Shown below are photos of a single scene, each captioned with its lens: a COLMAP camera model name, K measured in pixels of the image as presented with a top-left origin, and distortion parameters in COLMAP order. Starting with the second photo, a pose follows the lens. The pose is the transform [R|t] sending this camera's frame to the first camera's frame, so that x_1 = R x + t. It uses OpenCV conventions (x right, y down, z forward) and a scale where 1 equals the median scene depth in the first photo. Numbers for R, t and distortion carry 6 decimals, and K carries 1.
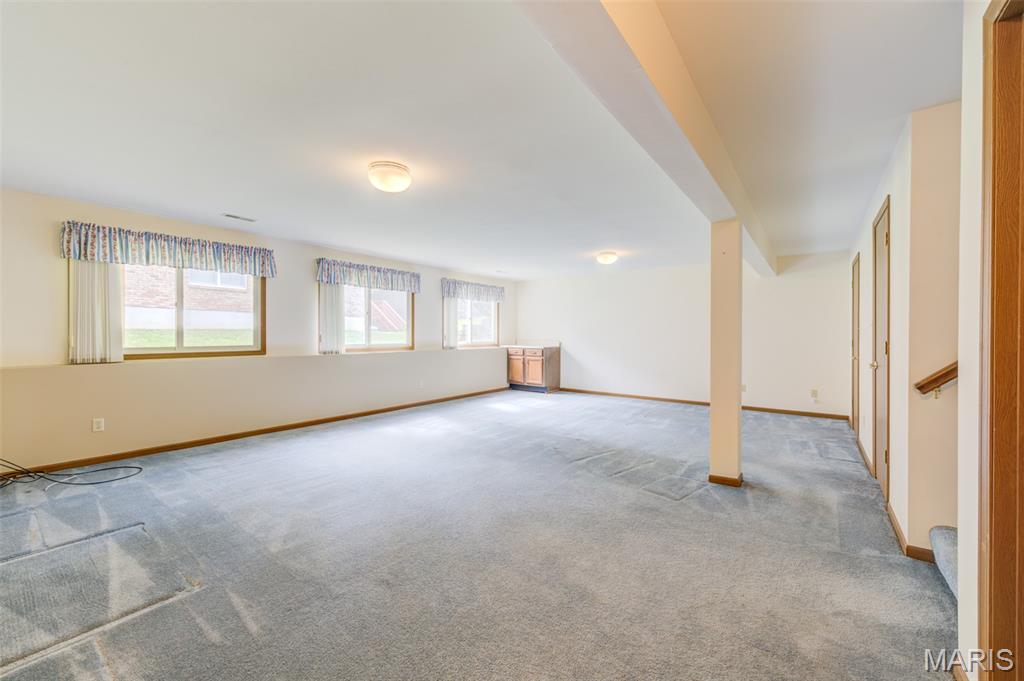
lens RADIAL K [[403.8, 0, 511.8], [0, 403.8, 337.2], [0, 0, 1]] dist [-0.000506, -0.000162]
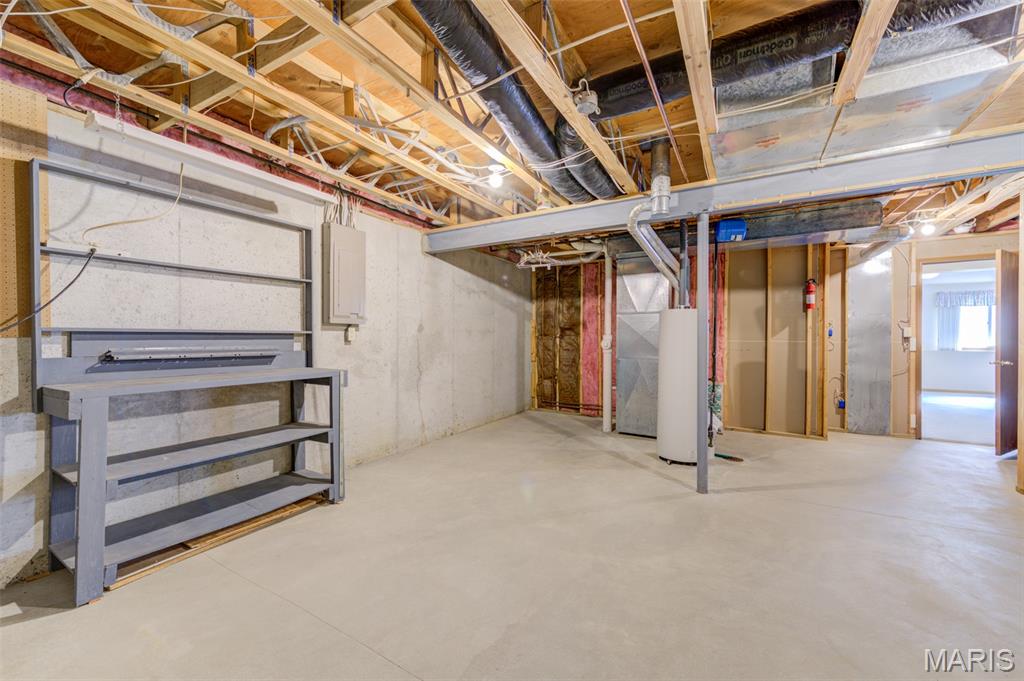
lens RADIAL K [[403.8, 0, 510.9], [0, 403.8, 339.3], [0, 0, 1]] dist [-0.000506, -0.000162]
pose [[0.117325, 0.005234, -0.993080, 0.953709], [-0.007962, 0.999959, 0.004330, 0.005320], [0.993062, 0.007399, 0.117362, -0.926098]]
